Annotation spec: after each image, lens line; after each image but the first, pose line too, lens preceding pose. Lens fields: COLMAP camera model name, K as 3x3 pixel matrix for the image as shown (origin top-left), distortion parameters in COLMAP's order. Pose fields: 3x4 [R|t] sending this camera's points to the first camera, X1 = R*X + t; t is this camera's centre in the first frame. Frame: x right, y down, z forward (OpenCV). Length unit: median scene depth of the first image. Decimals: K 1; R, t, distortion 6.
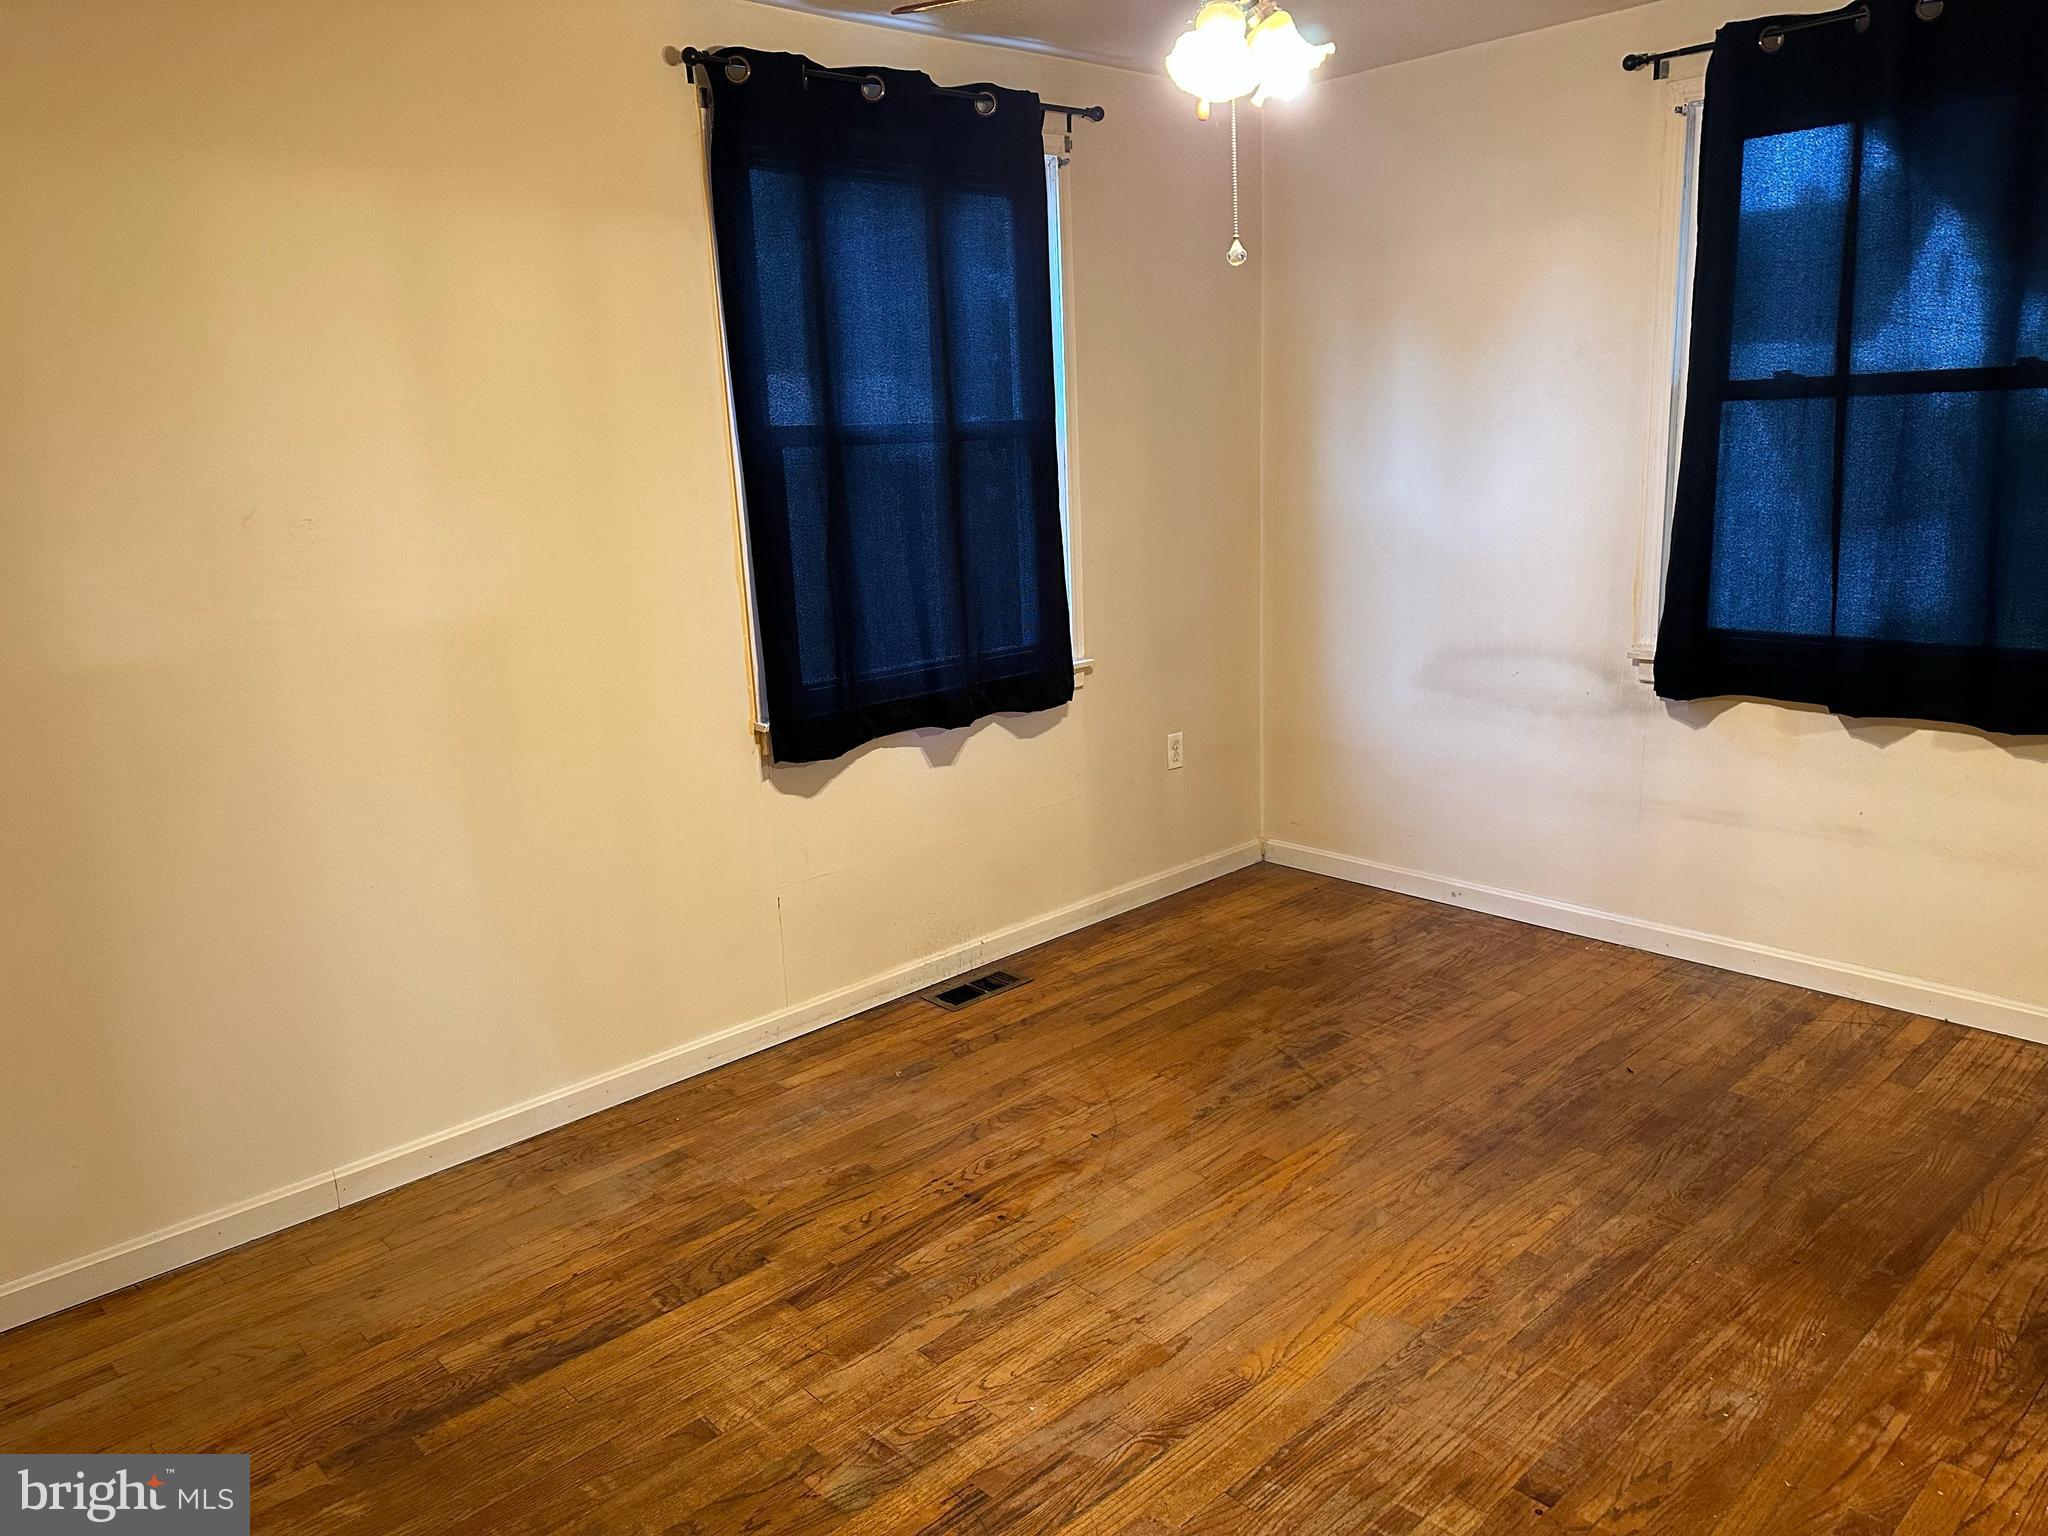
lens RADIAL K [[1465.7, 0, 1024.0], [0, 1465.7, 768.0], [0, 0, 1]] dist [0.133921, -0.161400]
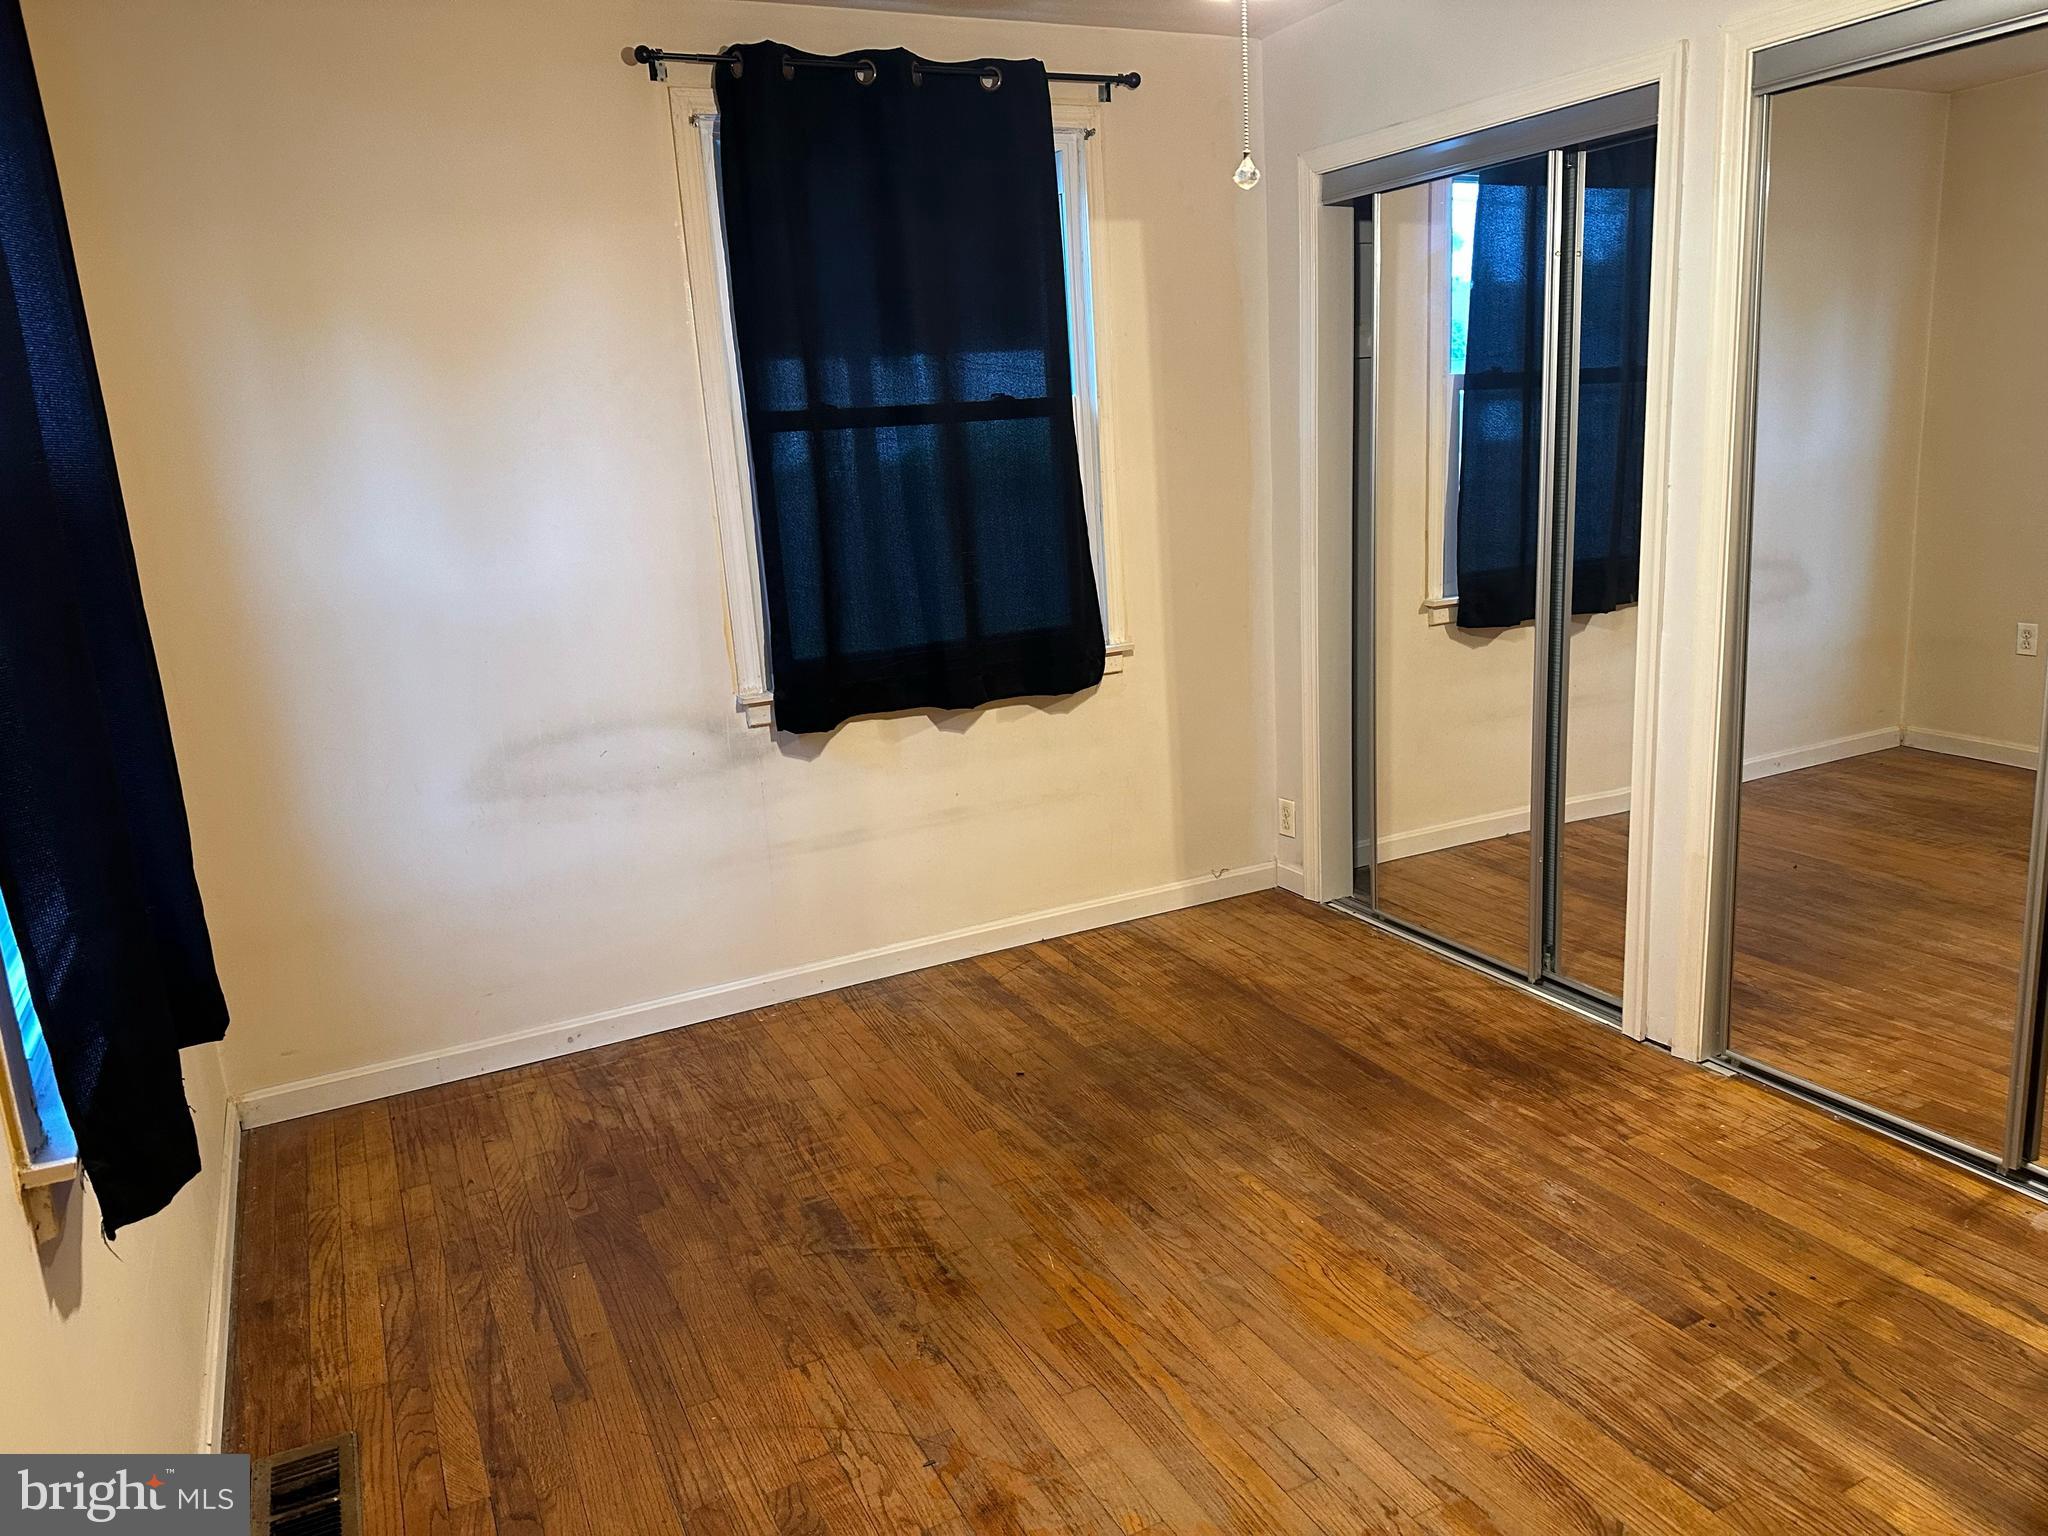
lens RADIAL K [[1447.0, 0, 1024.0], [0, 1447.0, 768.0], [0, 0, 1]] dist [0.145239, -0.230703]
pose [[0.273083, -0.198638, 0.941259, -0.469568], [0.265260, 0.956065, 0.124804, -0.115809], [-0.924696, 0.215597, 0.313776, 0.628406]]
